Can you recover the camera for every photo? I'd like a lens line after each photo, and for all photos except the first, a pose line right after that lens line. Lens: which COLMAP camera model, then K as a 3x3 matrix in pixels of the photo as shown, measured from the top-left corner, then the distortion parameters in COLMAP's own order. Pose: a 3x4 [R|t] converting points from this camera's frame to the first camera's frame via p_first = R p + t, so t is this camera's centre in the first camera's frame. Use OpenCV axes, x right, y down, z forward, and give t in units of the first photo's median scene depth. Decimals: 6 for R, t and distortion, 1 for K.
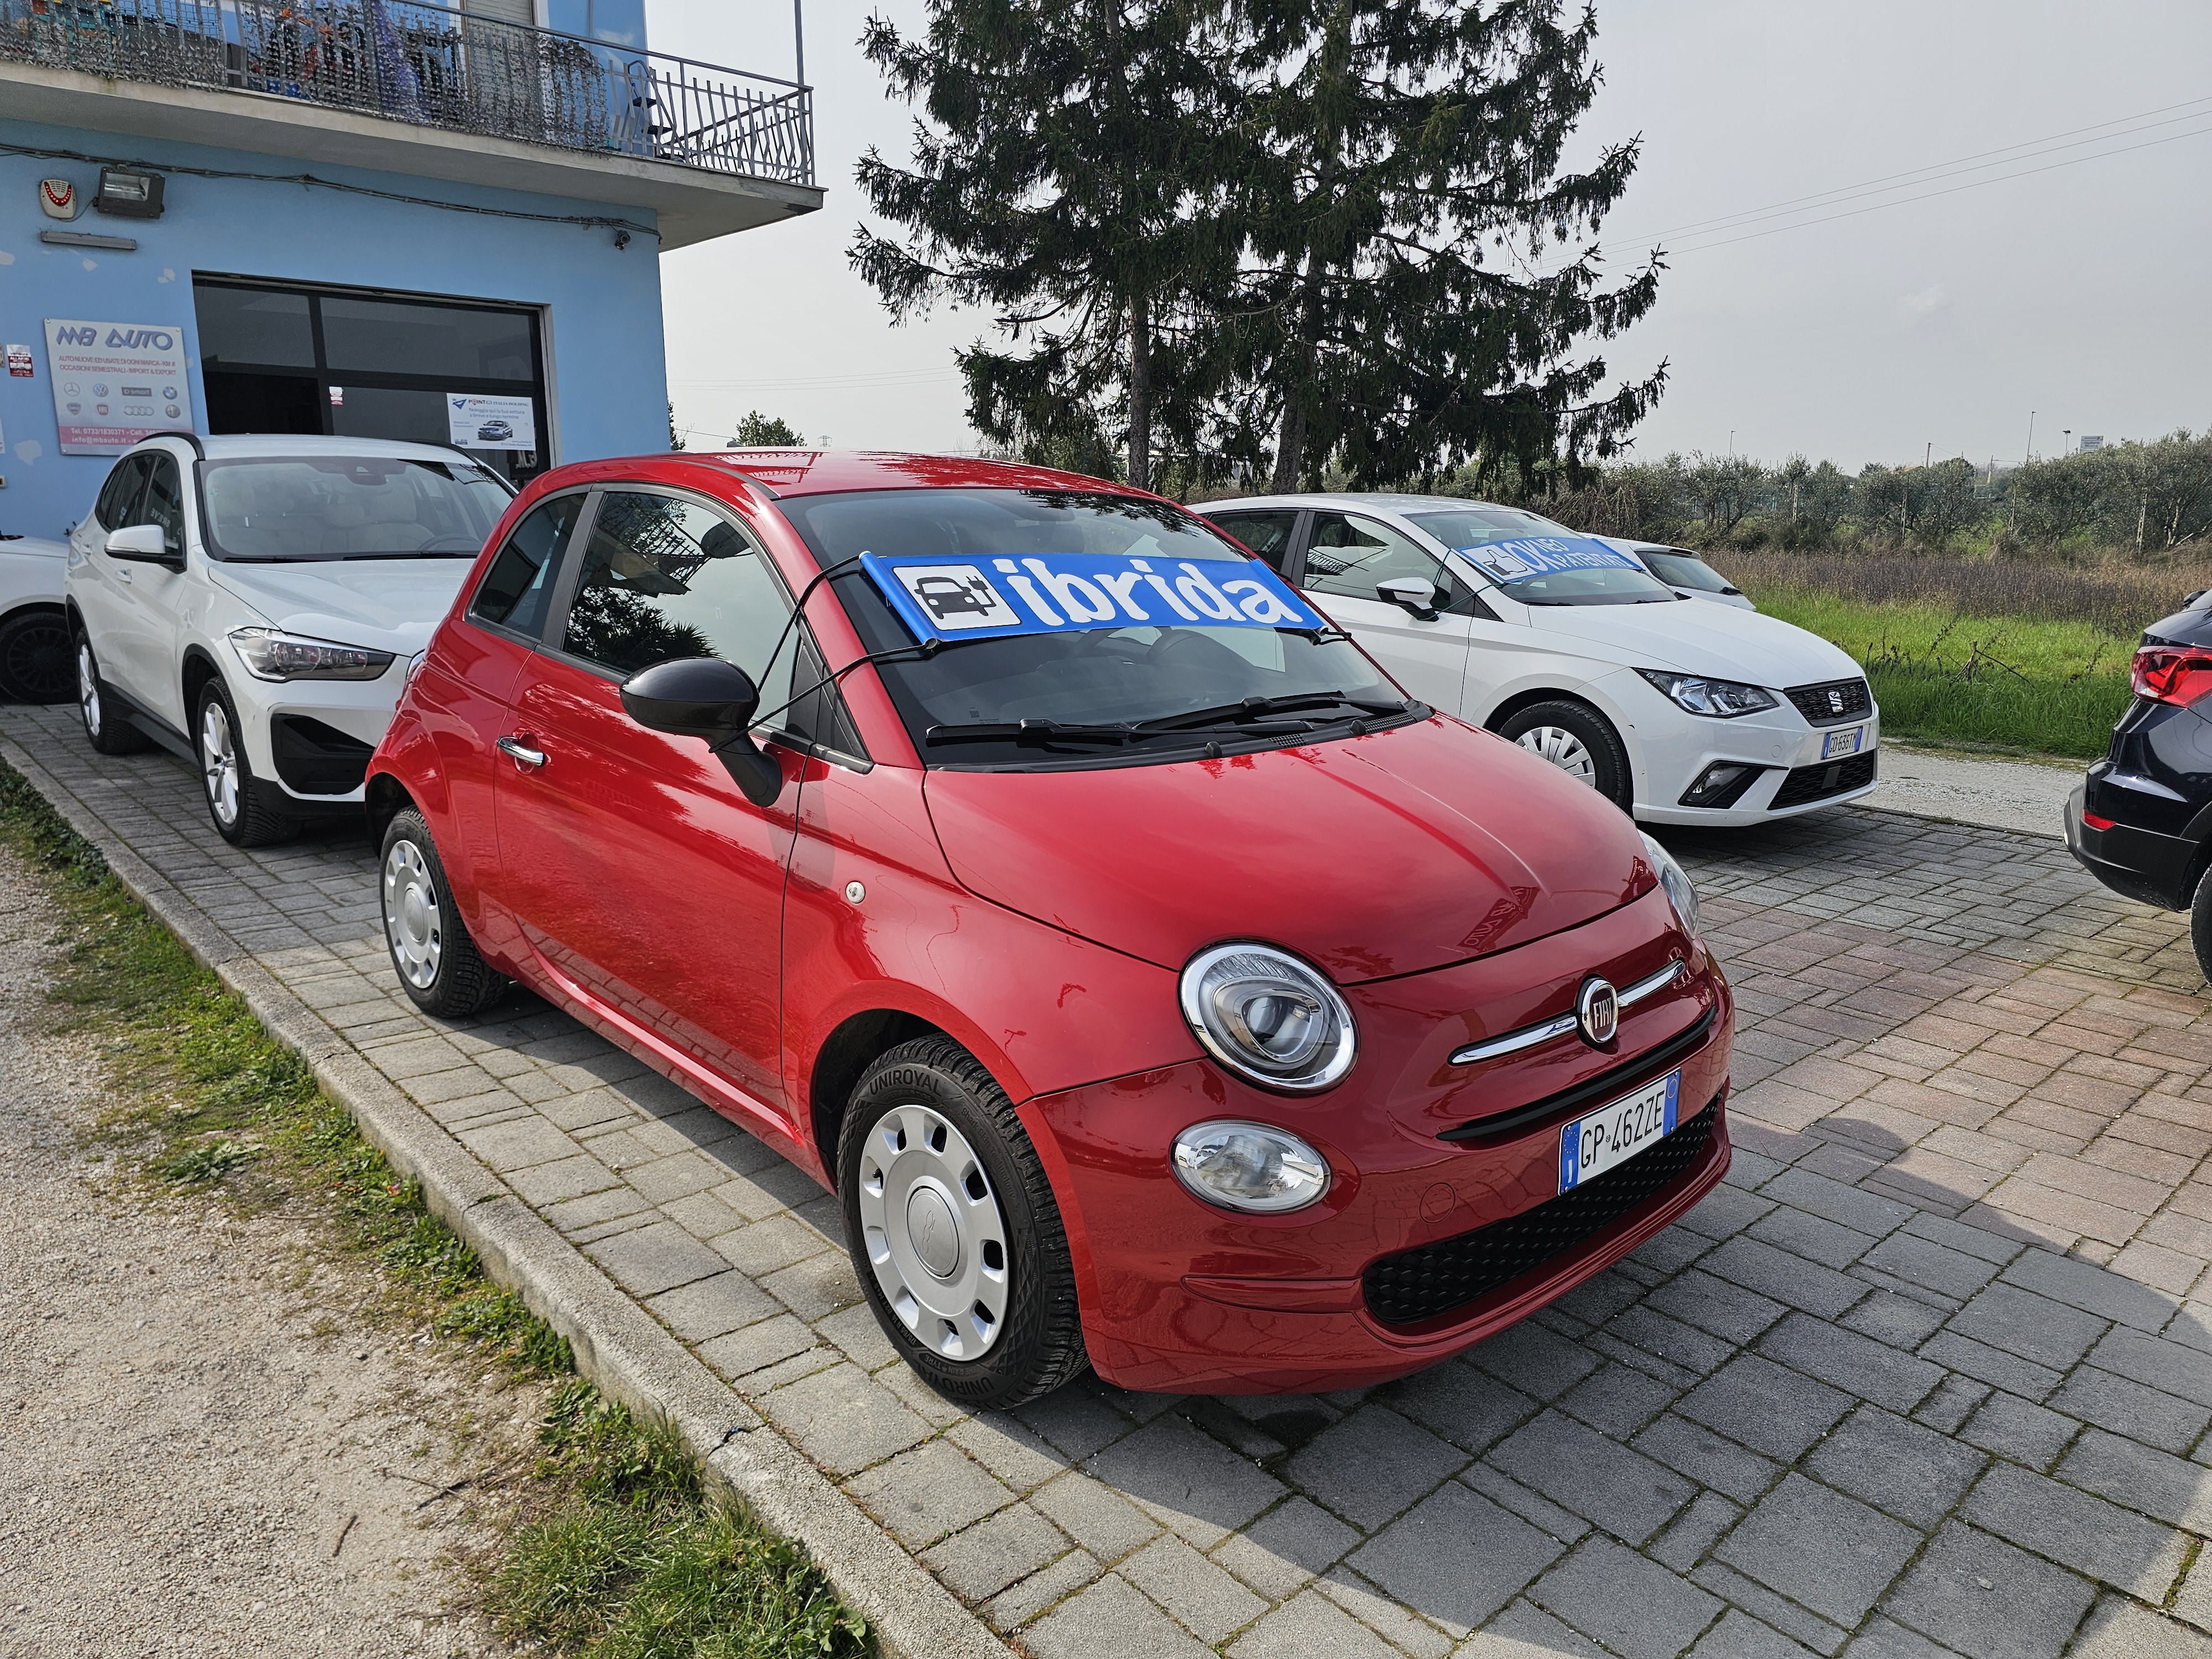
lens RADIAL K [[1473.9, 0, 1099.6], [0, 1473.9, 825.3], [0, 0, 1]] dist [0.078630, -0.080175]
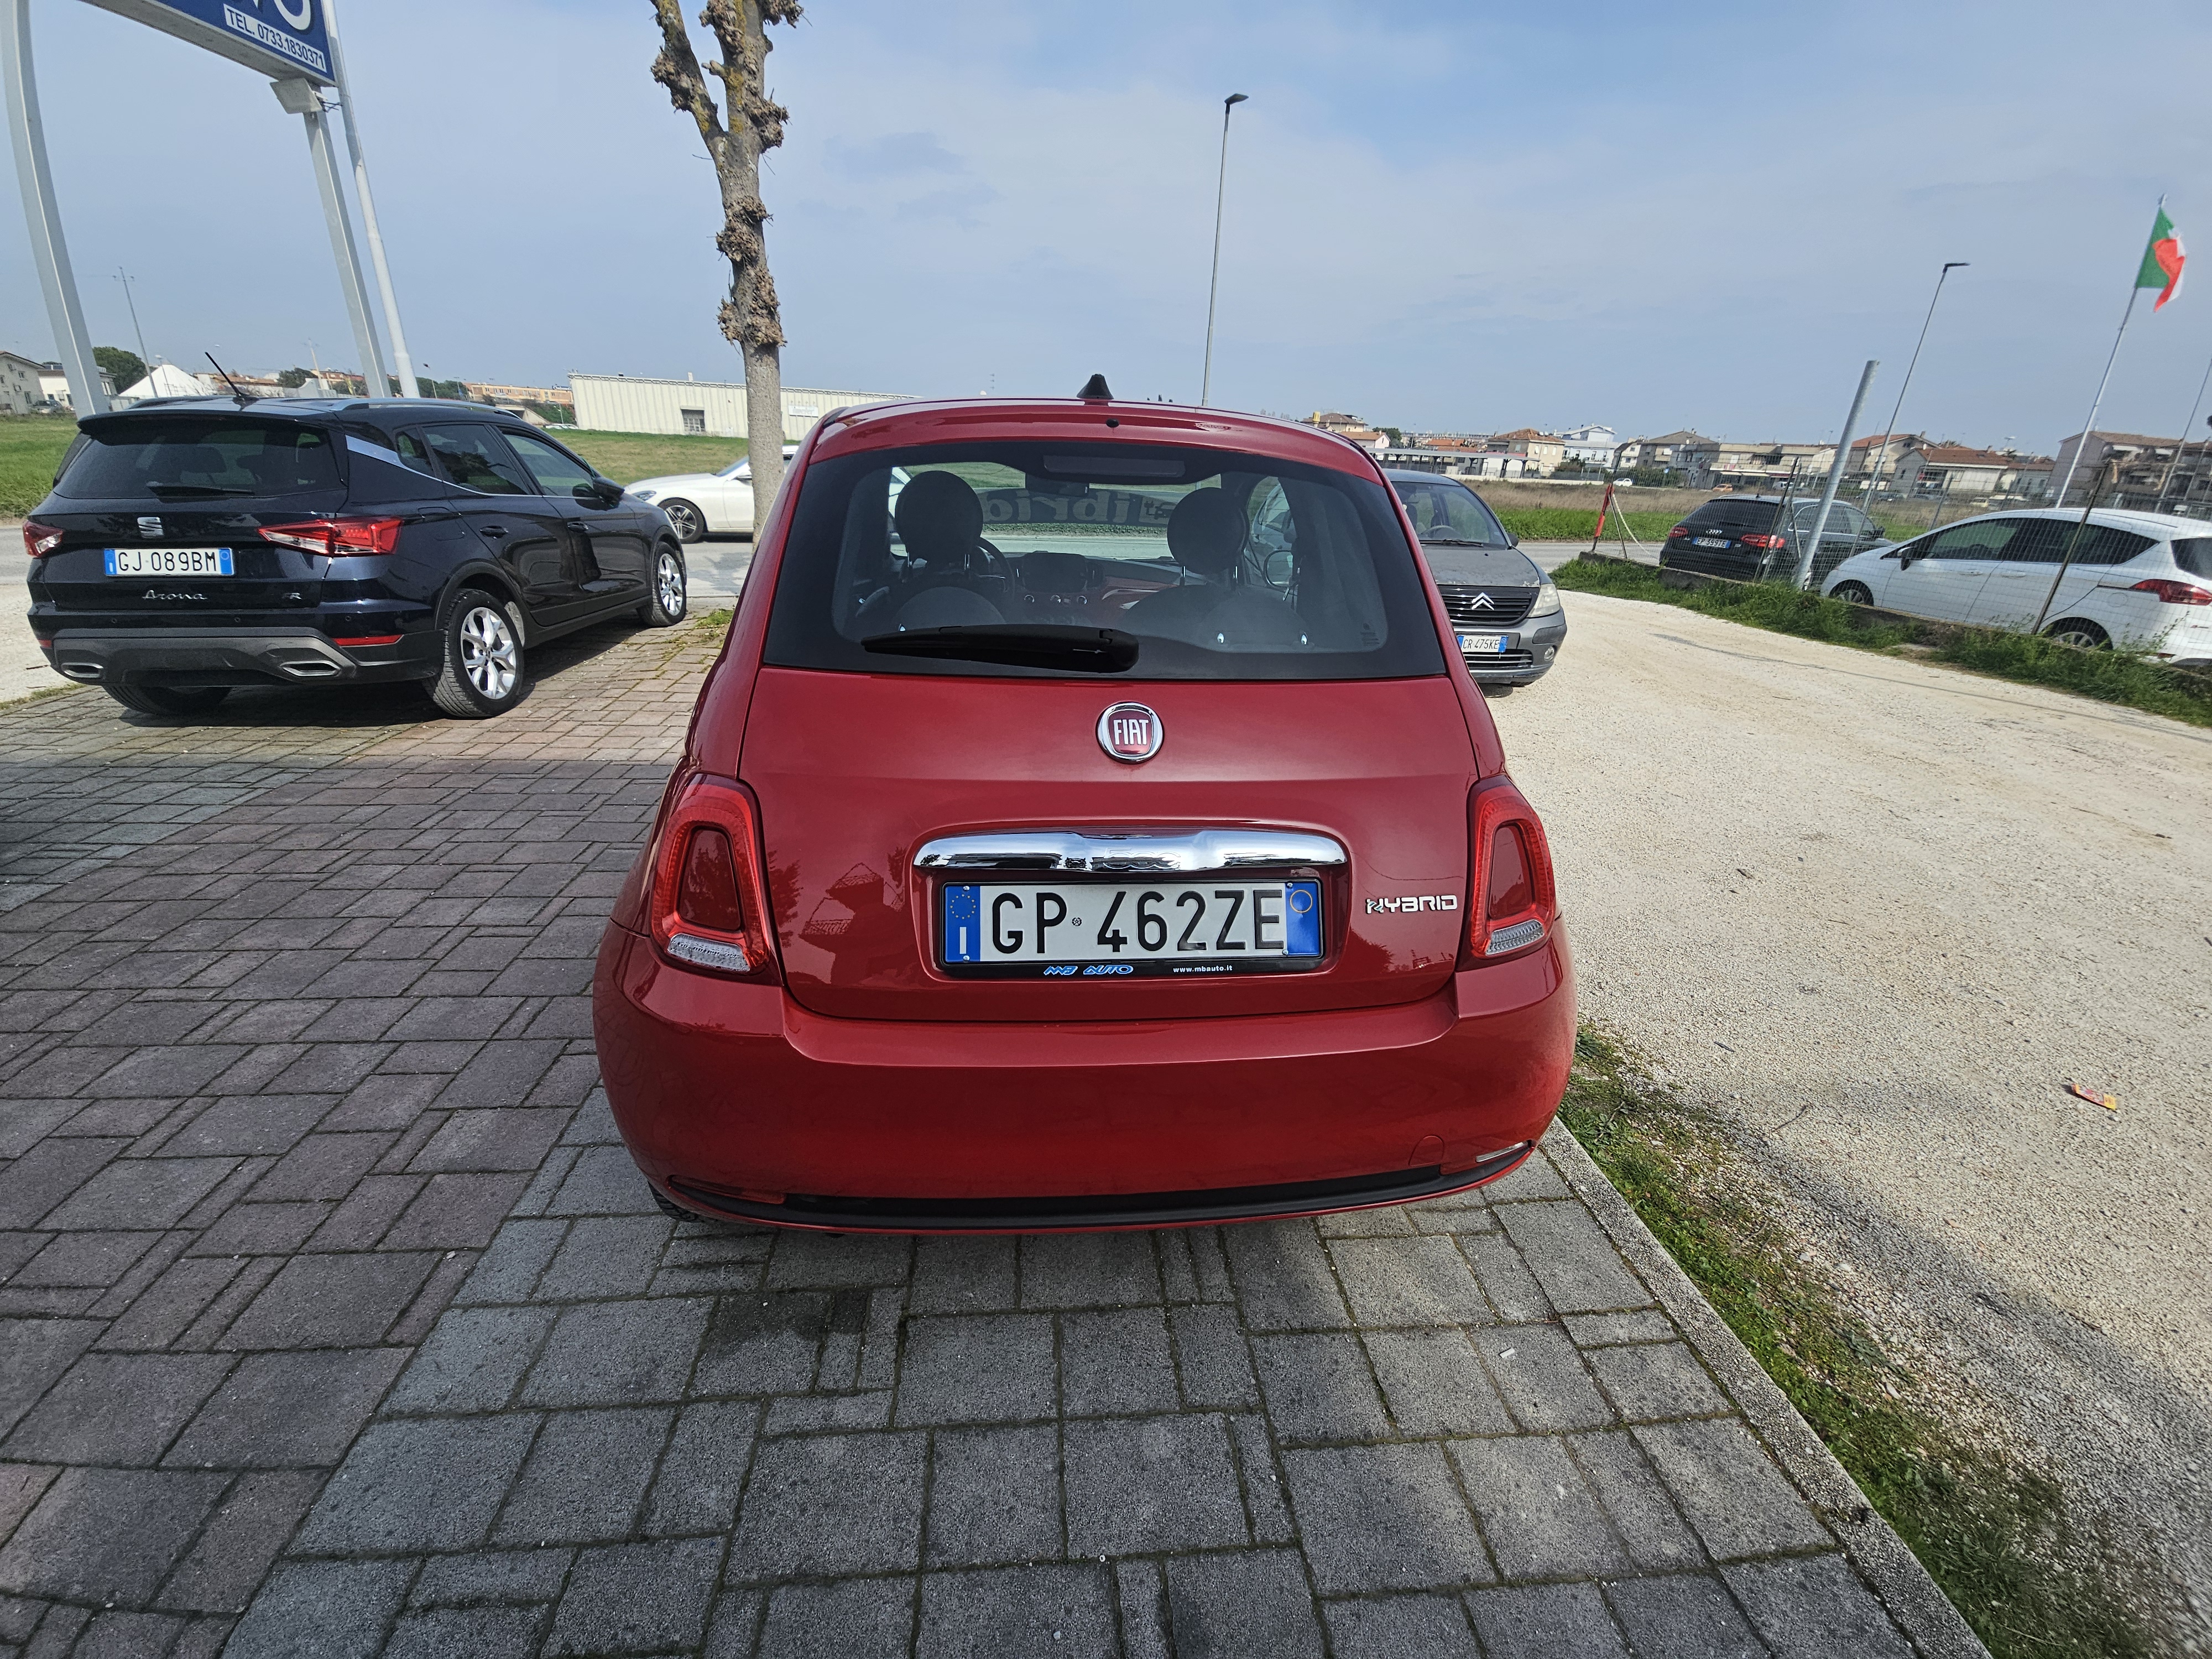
lens RADIAL K [[882.9, 0, 1102.8], [0, 882.9, 838.4], [0, 0, 1]] dist [0.019598, -0.013576]
pose [[-0.798803, -0.275189, 0.534963, -0.137301], [0.083376, 0.830020, 0.551466, -0.078779], [-0.595787, 0.485115, -0.640078, 0.352627]]
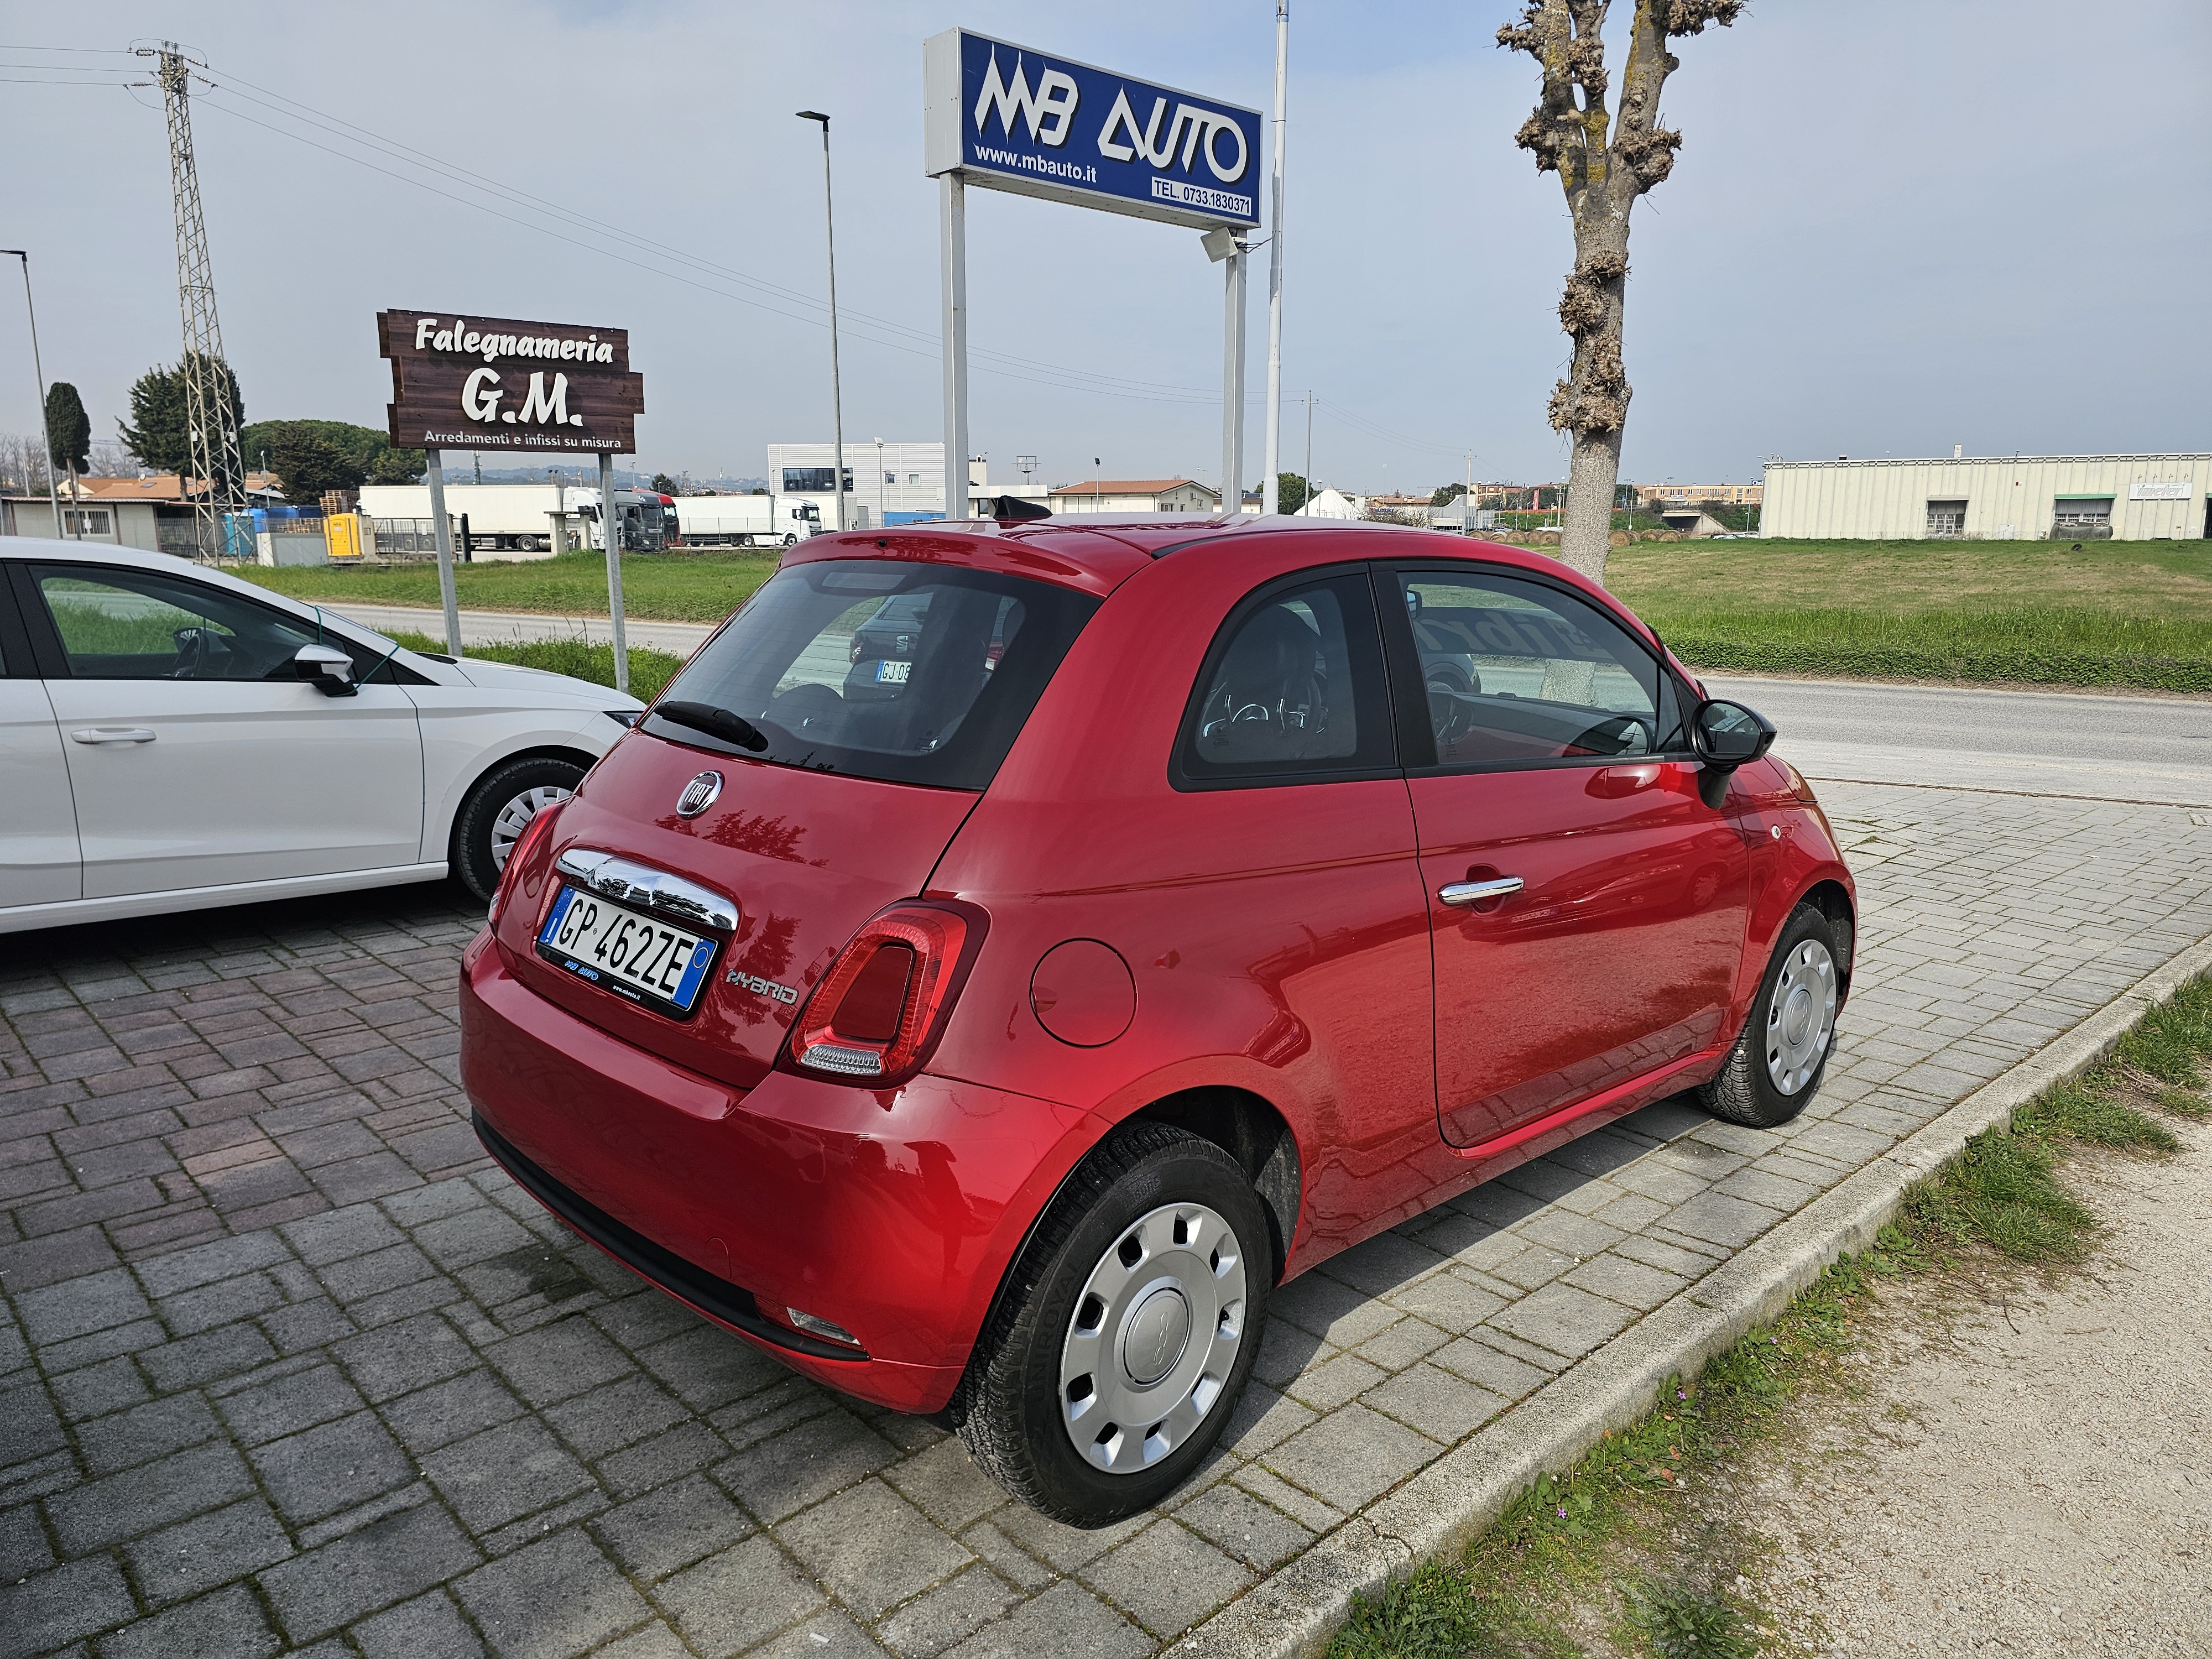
lens RADIAL K [[1473.9, 0, 1099.6], [0, 1473.9, 825.3], [0, 0, 1]] dist [0.078630, -0.080175]
pose [[-0.014545, -0.197330, 0.980229, -0.248572], [0.209846, 0.957898, 0.195948, -0.060587], [-0.977626, 0.208547, 0.027476, 0.249328]]
